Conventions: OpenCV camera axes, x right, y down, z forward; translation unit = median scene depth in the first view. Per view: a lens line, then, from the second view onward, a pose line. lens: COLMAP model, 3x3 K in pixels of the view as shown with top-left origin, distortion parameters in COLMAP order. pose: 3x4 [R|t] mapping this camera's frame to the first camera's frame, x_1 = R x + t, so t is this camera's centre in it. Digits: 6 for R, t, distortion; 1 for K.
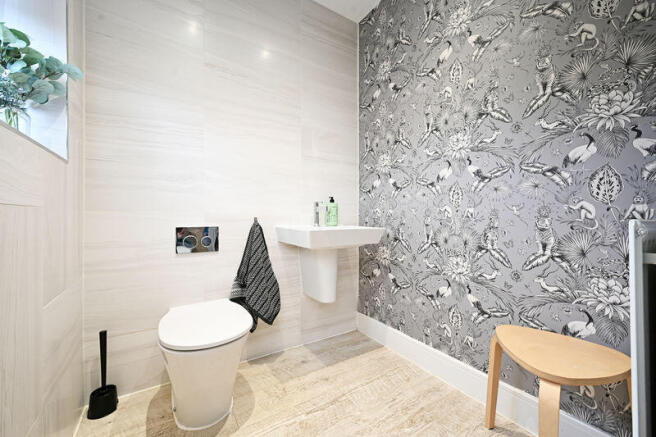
lens RADIAL K [[259.6, 0, 330.0], [0, 259.6, 217.5], [0, 0, 1]] dist [0.003904, 0.000029]
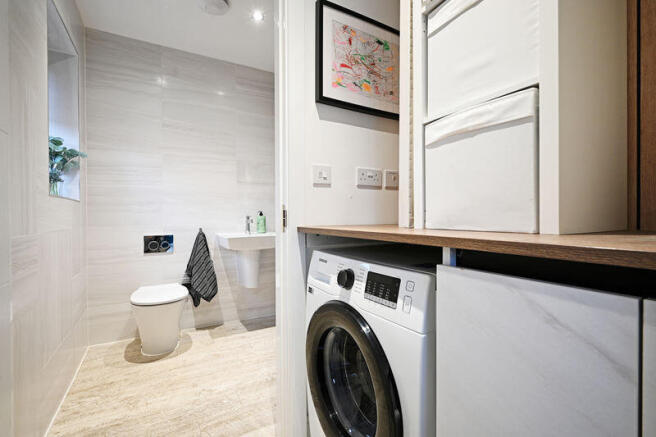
lens RADIAL K [[302.2, 0, 327.0], [0, 302.2, 218.9], [0, 0, 1]] dist [0.020692, 0.000389]
pose [[0.998001, -0.014279, -0.061557, 0.534447], [0.014255, 0.999898, -0.000840, -0.041302], [0.061563, -0.000040, 0.998103, -0.649806]]
